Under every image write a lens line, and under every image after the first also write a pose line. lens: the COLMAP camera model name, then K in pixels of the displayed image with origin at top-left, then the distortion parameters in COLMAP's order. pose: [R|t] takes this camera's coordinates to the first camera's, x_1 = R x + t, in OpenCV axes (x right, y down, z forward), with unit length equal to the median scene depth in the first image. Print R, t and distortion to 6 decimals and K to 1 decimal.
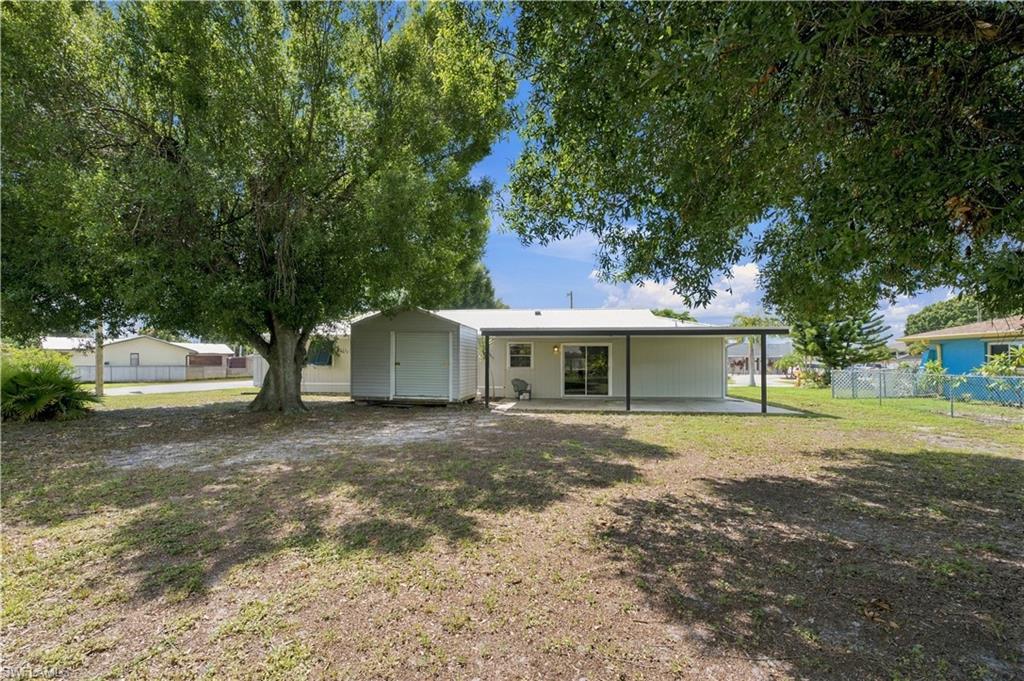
lens RADIAL K [[422.5, 0, 526.8], [0, 422.5, 346.5], [0, 0, 1]] dist [-0.000487, -0.000028]
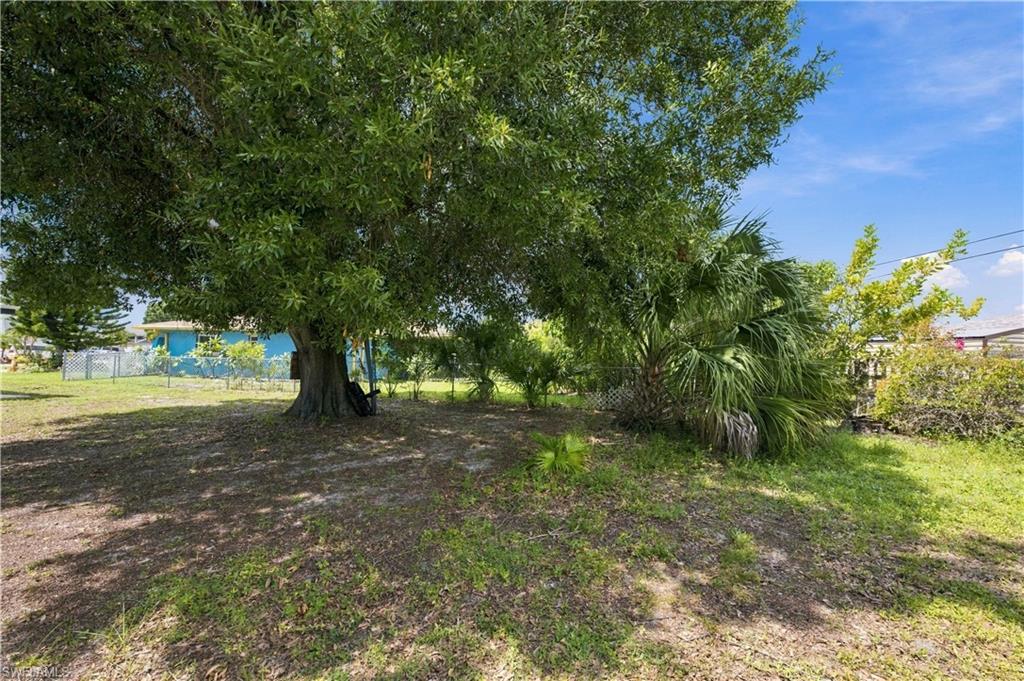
lens RADIAL K [[422.5, 0, 526.8], [0, 422.5, 346.5], [0, 0, 1]] dist [-0.000487, -0.000028]
pose [[0.106612, 0.021852, 0.994061, -0.134129], [-0.059964, 0.998080, -0.015509, -0.007783], [-0.992491, -0.057954, 0.107718, -0.168041]]
